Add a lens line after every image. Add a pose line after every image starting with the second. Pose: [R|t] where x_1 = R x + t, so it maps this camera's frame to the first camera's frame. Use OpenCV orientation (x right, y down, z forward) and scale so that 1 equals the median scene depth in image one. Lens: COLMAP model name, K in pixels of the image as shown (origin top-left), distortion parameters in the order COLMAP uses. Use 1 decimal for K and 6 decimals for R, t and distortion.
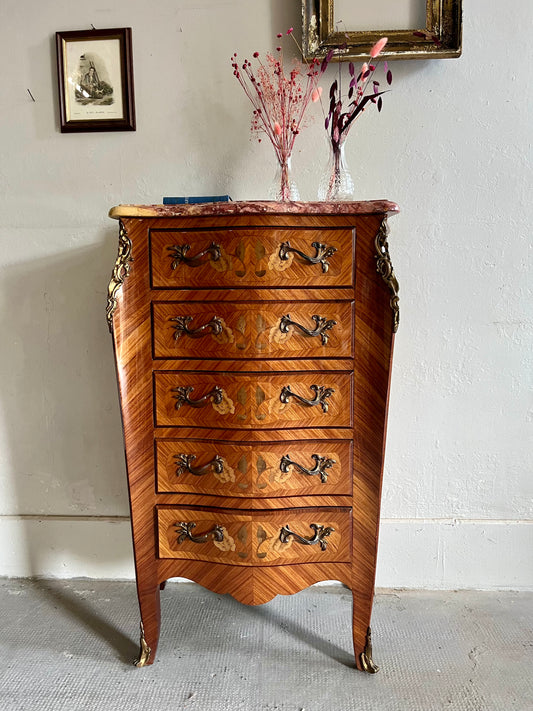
lens RADIAL K [[536.3, 0, 265.3], [0, 536.3, 360.1], [0, 0, 1]] dist [0.030848, -0.055388]
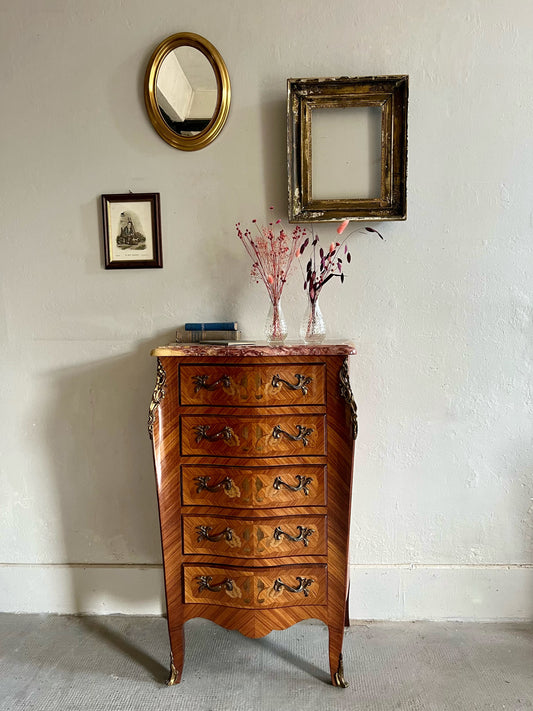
lens RADIAL K [[536.3, 0, 268.2], [0, 536.3, 353.6], [0, 0, 1]] dist [0.030848, -0.055388]
pose [[0.999925, -0.006939, 0.010139, 0.001914], [0.007286, 0.999375, -0.034583, -0.200178], [-0.009892, 0.034654, 0.999350, -0.356182]]
